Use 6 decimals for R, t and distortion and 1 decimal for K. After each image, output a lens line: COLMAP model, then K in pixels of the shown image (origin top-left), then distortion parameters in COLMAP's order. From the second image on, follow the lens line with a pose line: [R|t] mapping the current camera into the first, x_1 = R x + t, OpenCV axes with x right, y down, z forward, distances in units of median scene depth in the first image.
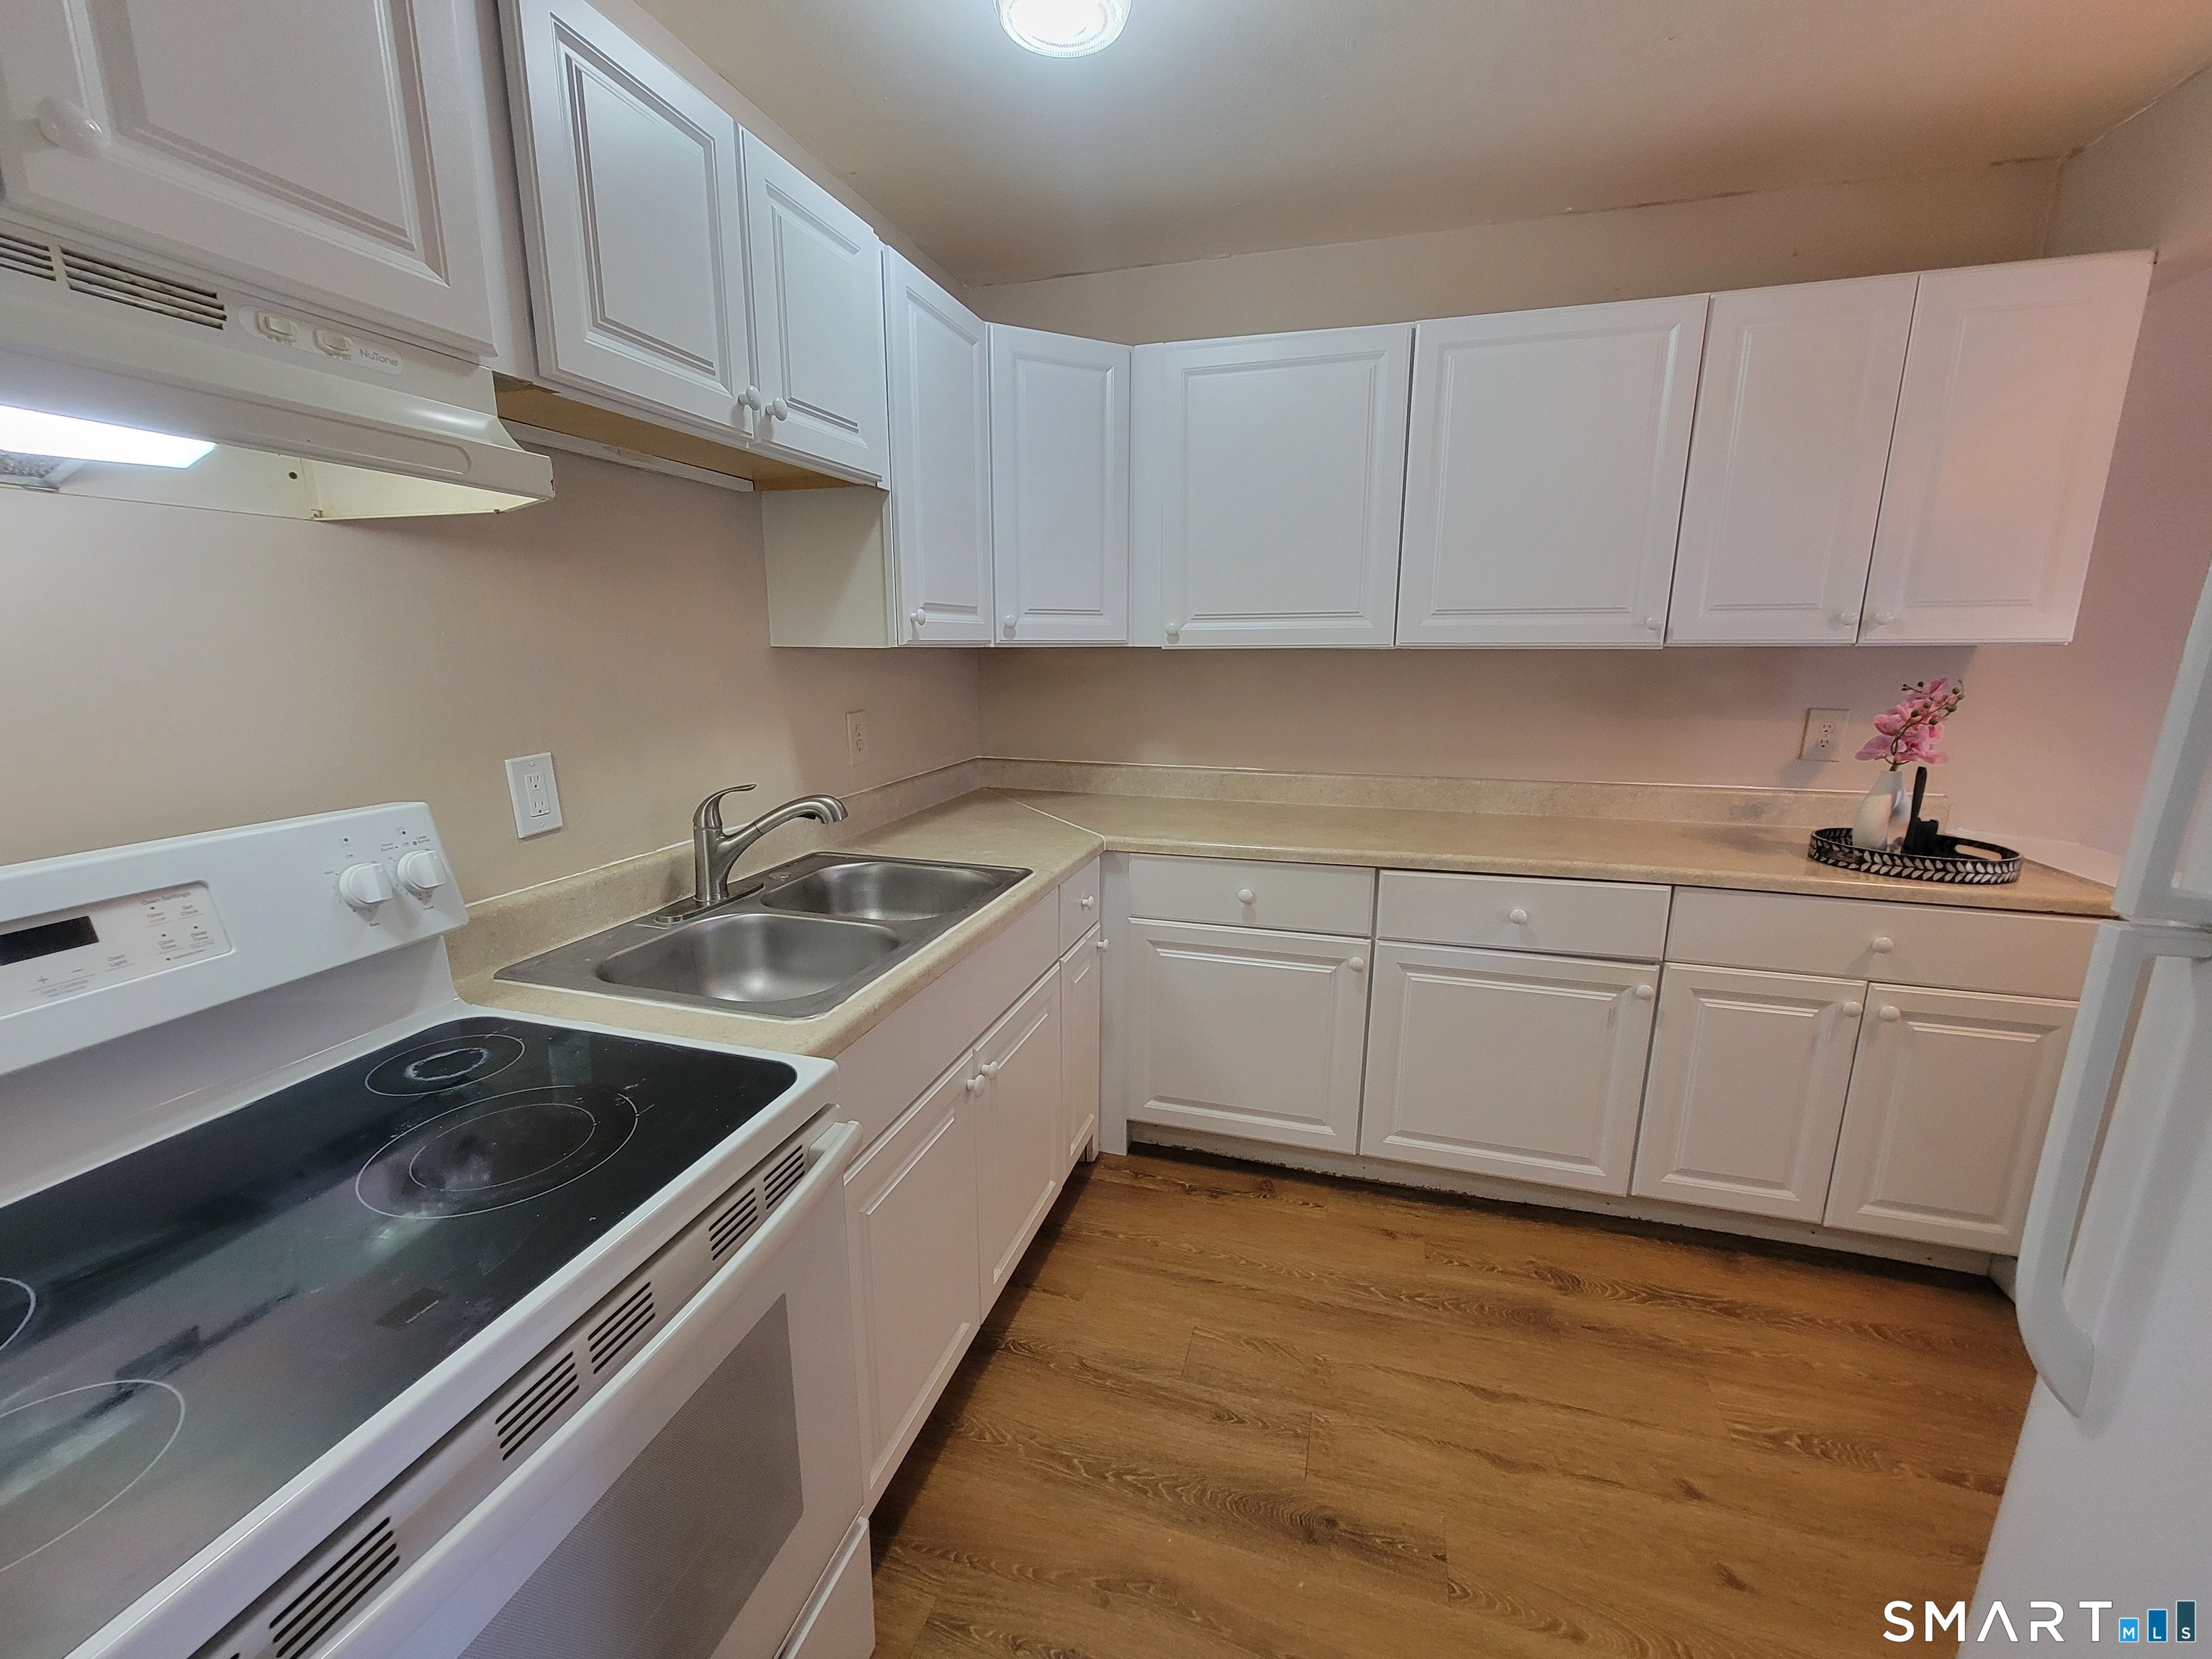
lens RADIAL K [[891.6, 0, 1096.7], [0, 891.6, 838.3], [0, 0, 1]] dist [-0.006996, 0.000734]
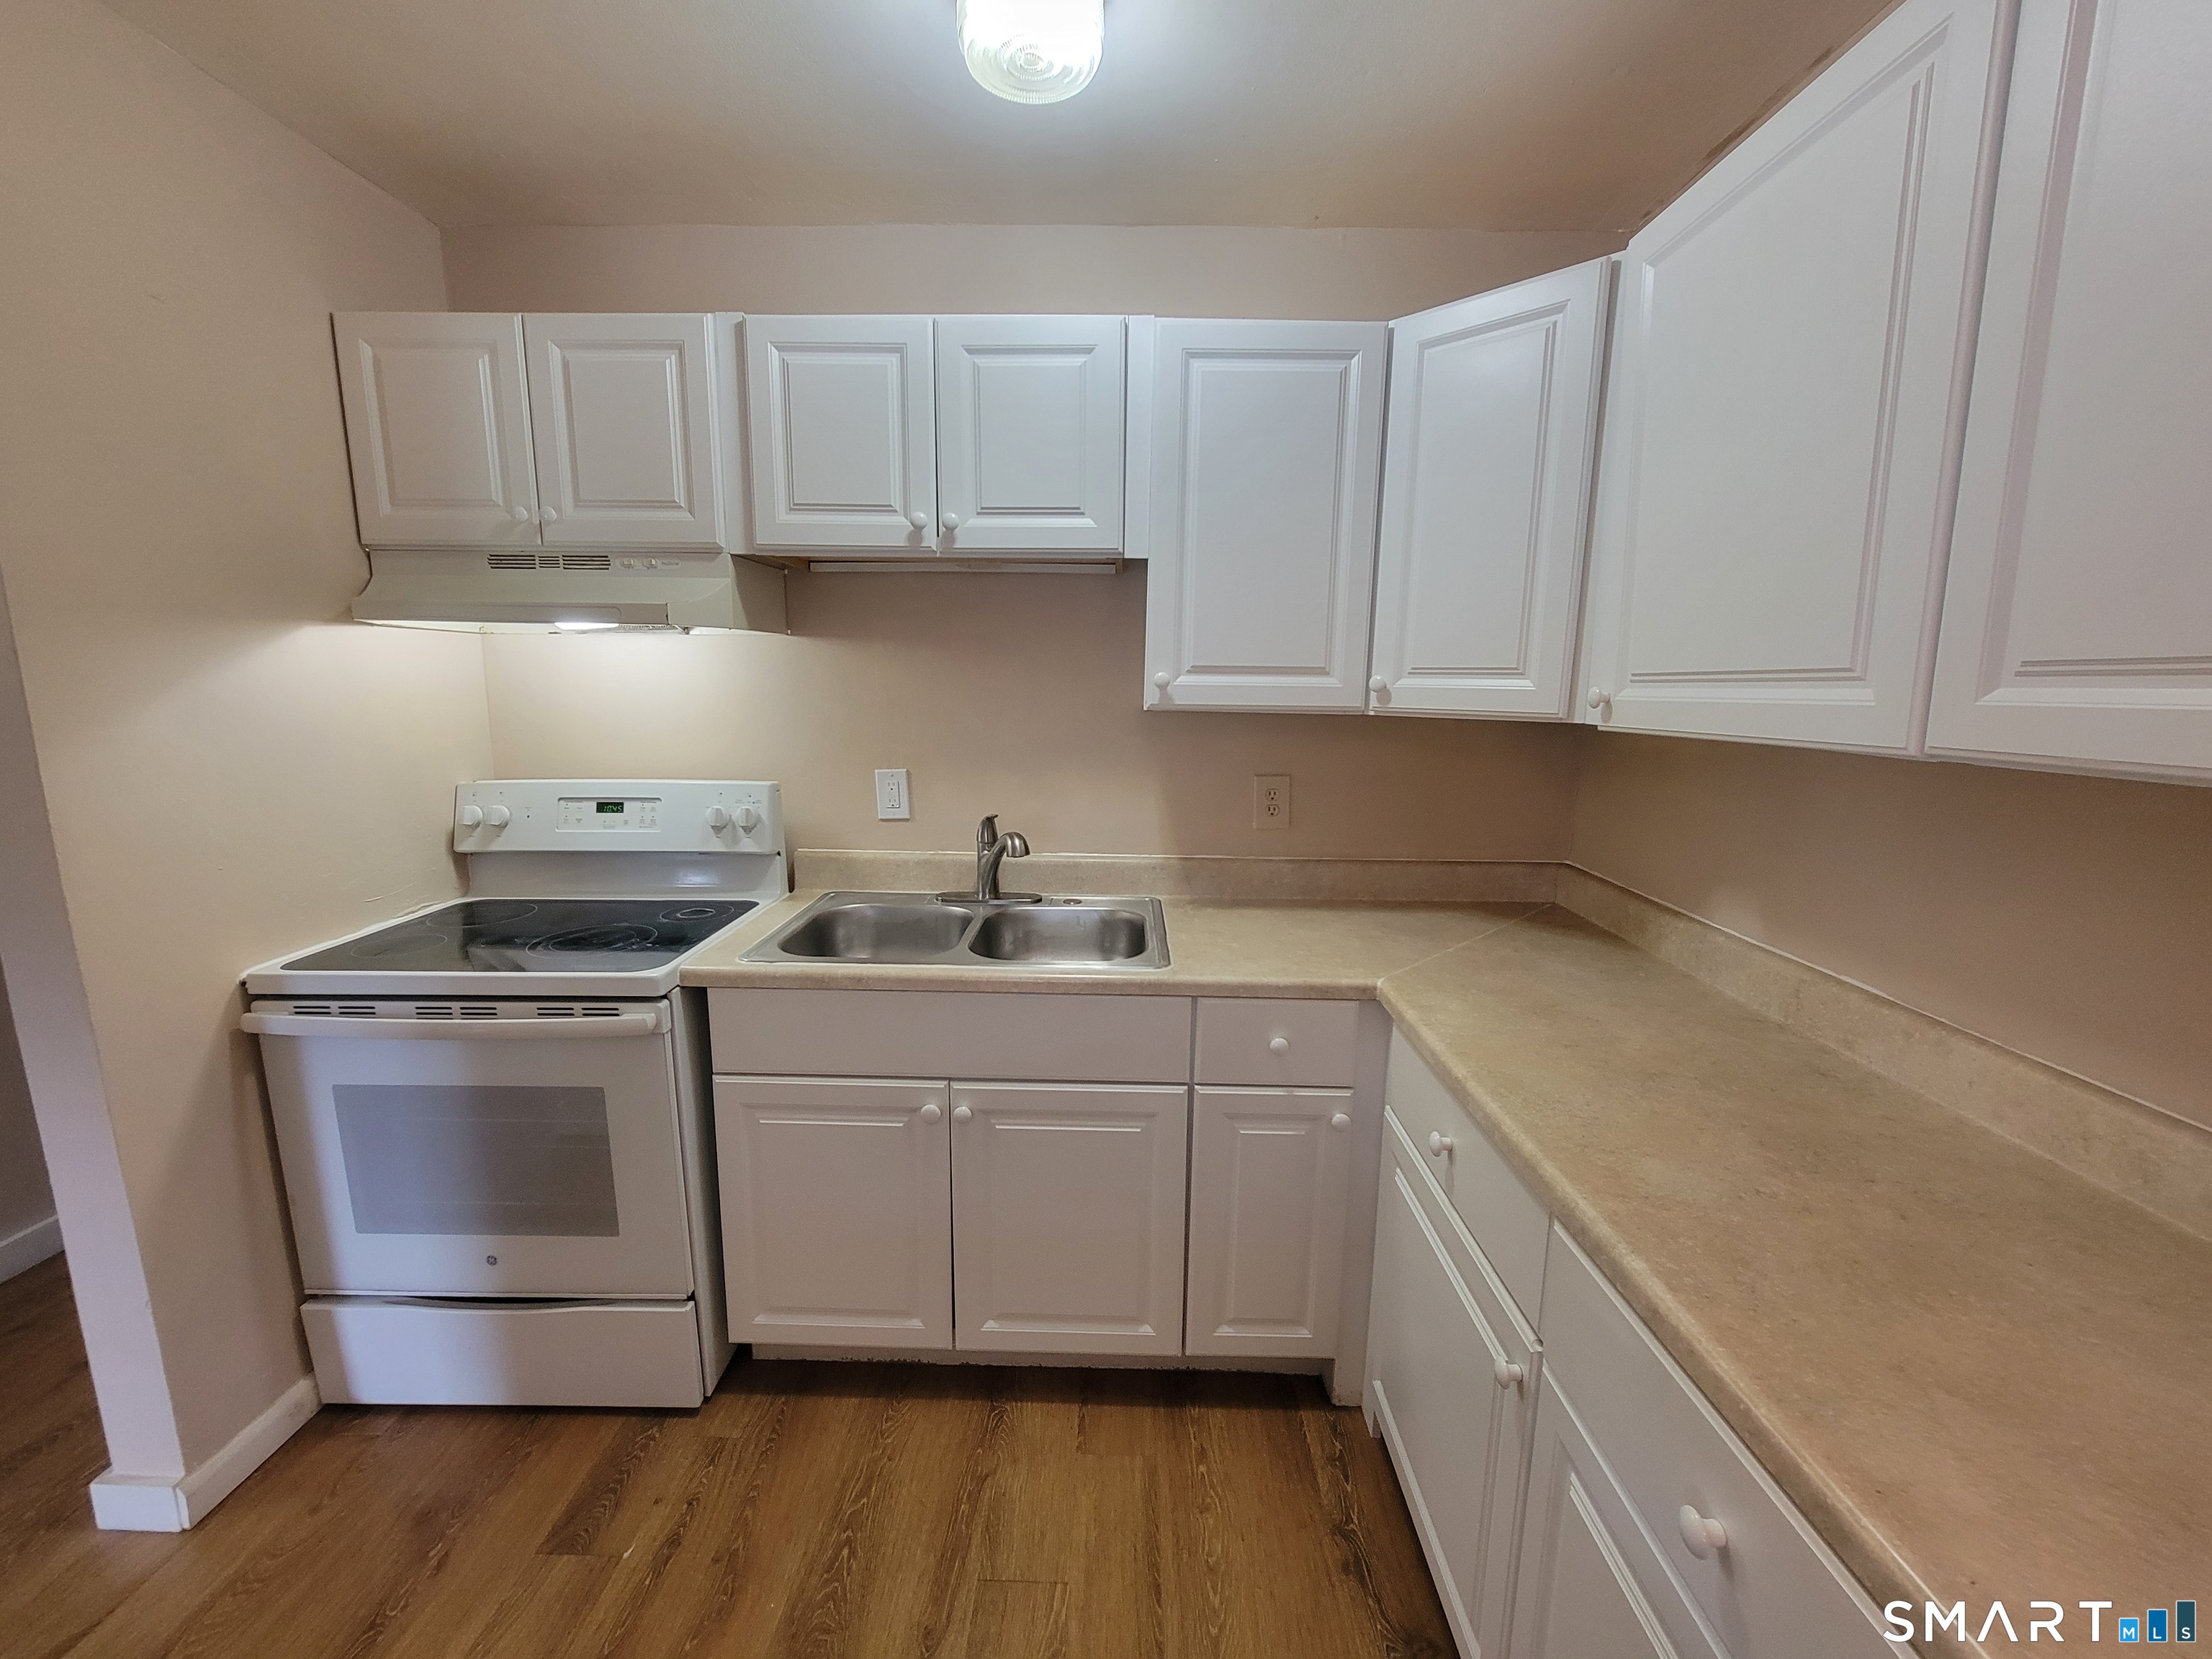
lens RADIAL K [[891.6, 0, 1108.6], [0, 891.6, 836.9], [0, 0, 1]] dist [-0.006996, 0.000734]
pose [[0.281392, 0.168047, -0.944764, 0.717369], [-0.220390, 0.969546, 0.106813, -0.168572], [0.933942, 0.178160, 0.309858, 0.652278]]
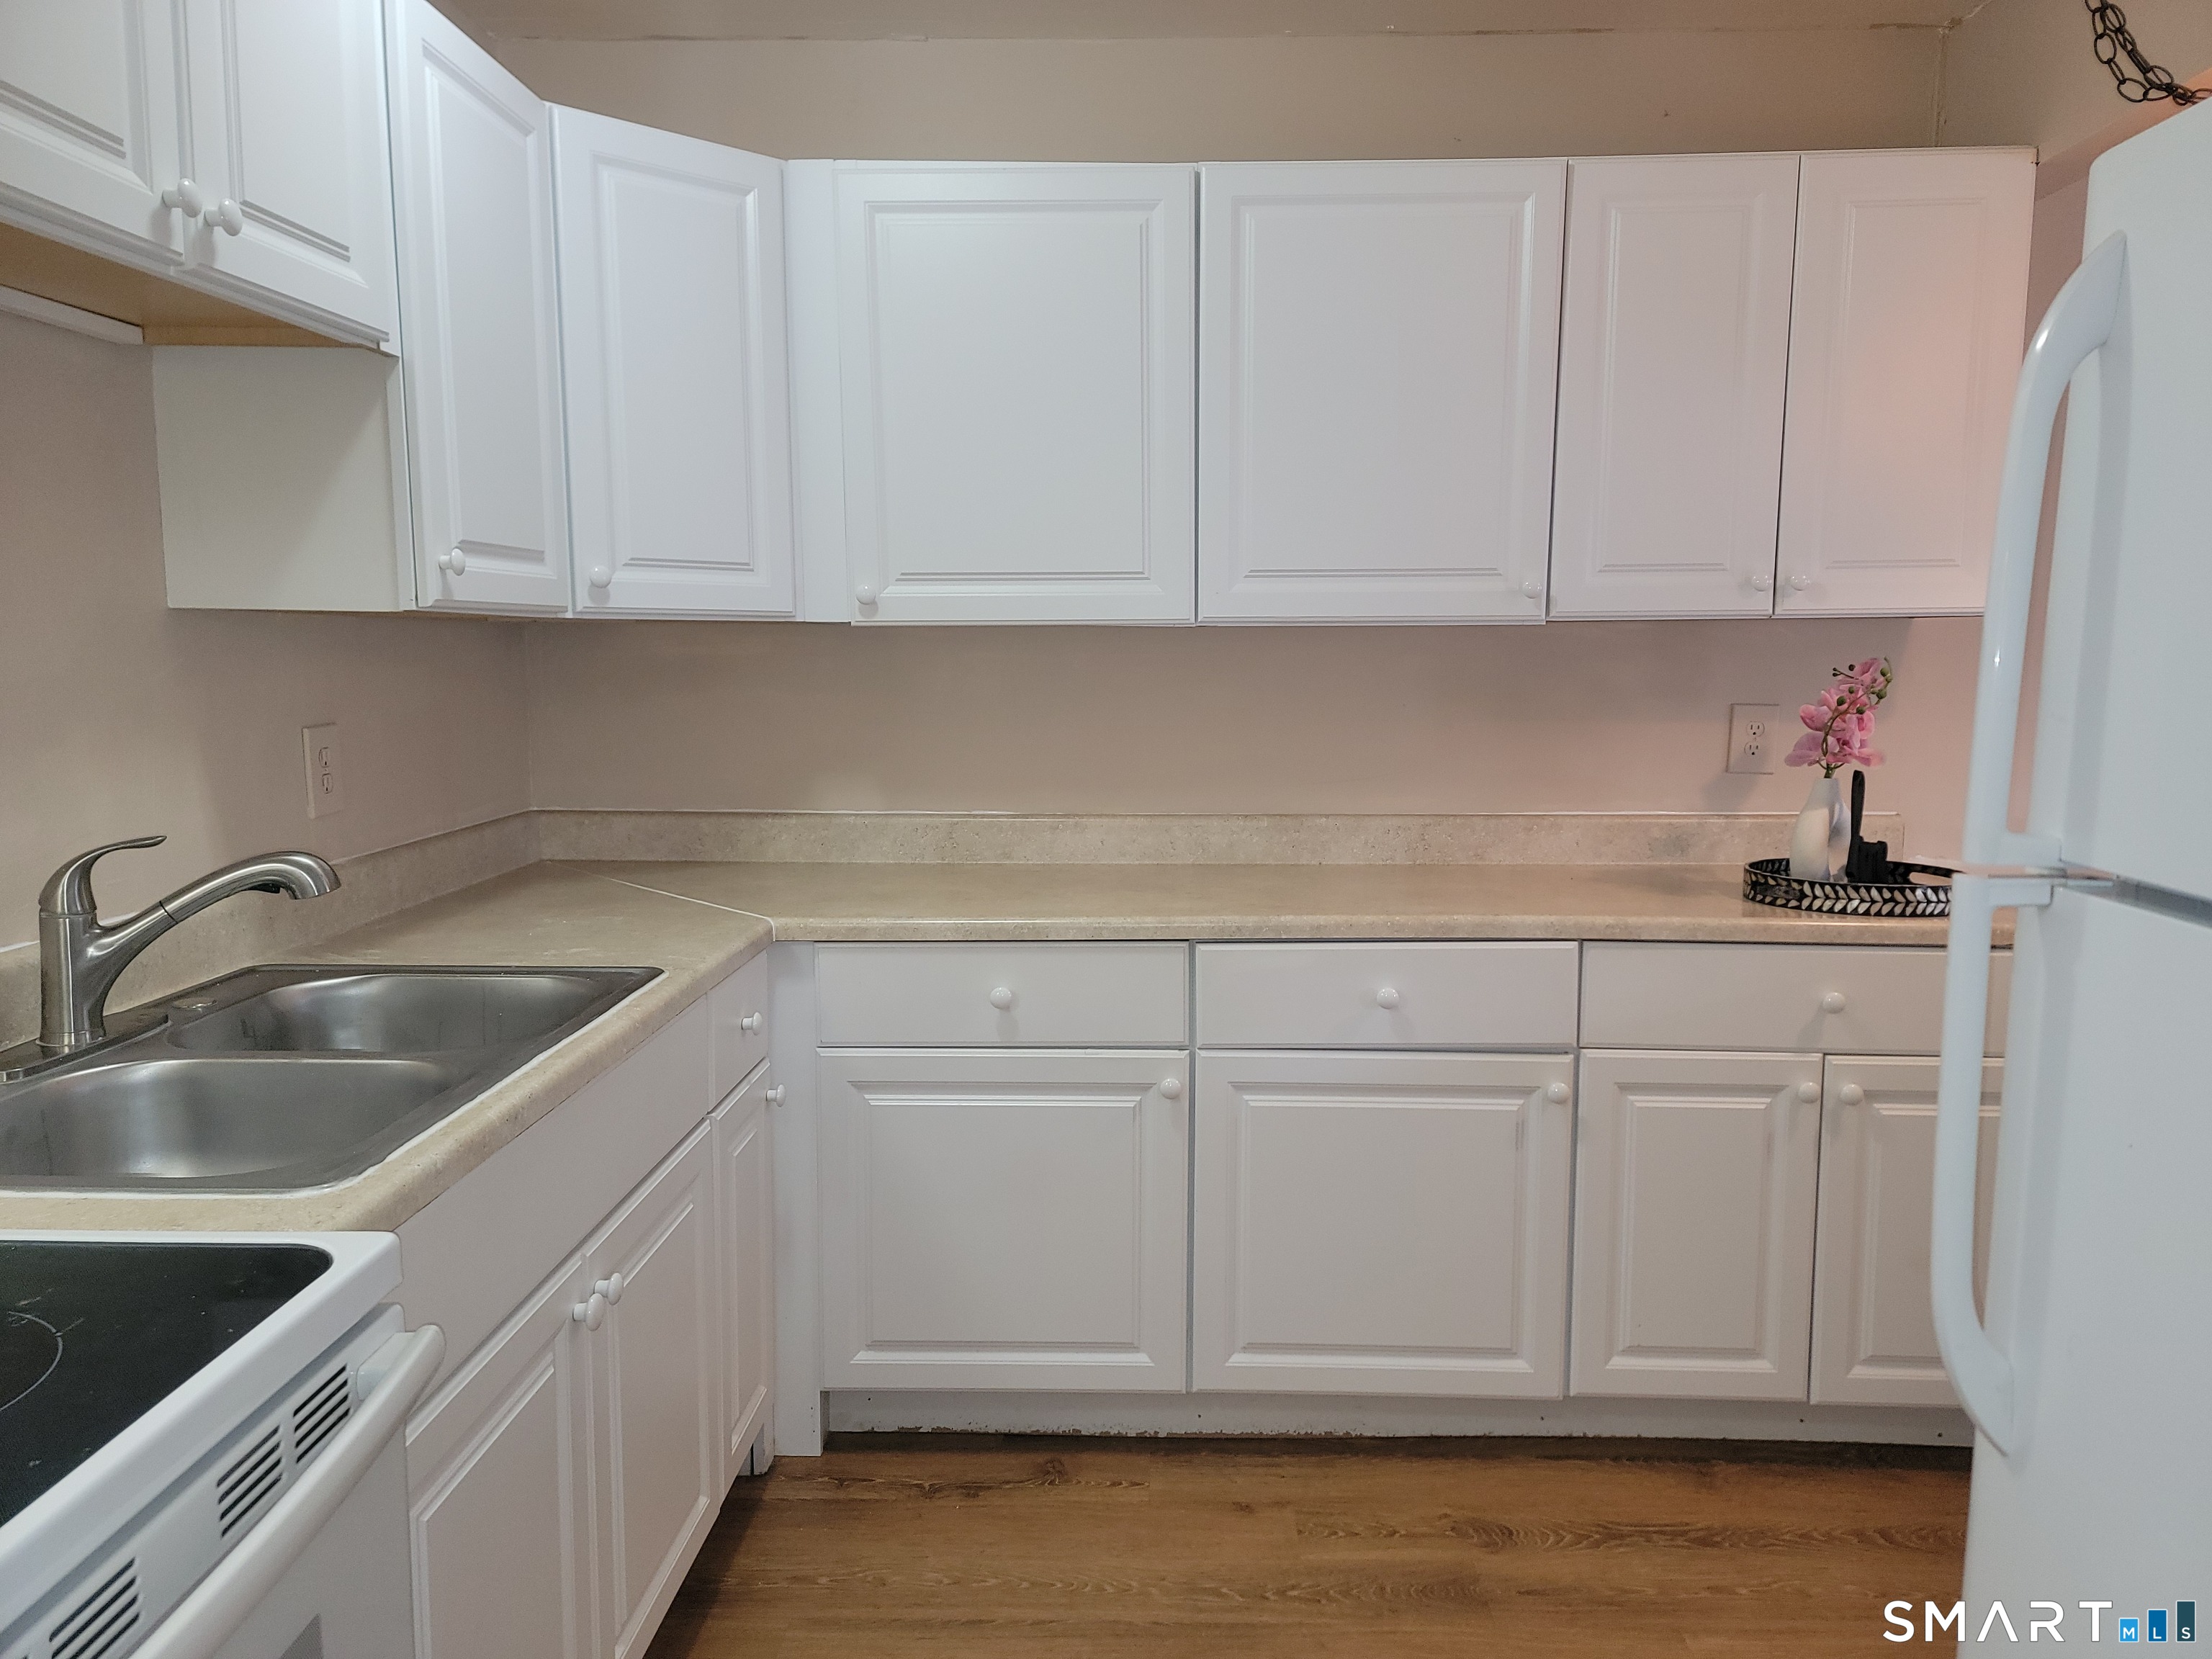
lens RADIAL K [[1527.3, 0, 1123.7], [0, 1527.3, 831.3], [0, 0, 1]] dist [0.061369, -0.031625]
pose [[0.963772, -0.031010, 0.264919, -0.042684], [0.055097, 0.994943, -0.083978, 0.048092], [-0.260975, 0.095531, 0.960607, -0.117956]]
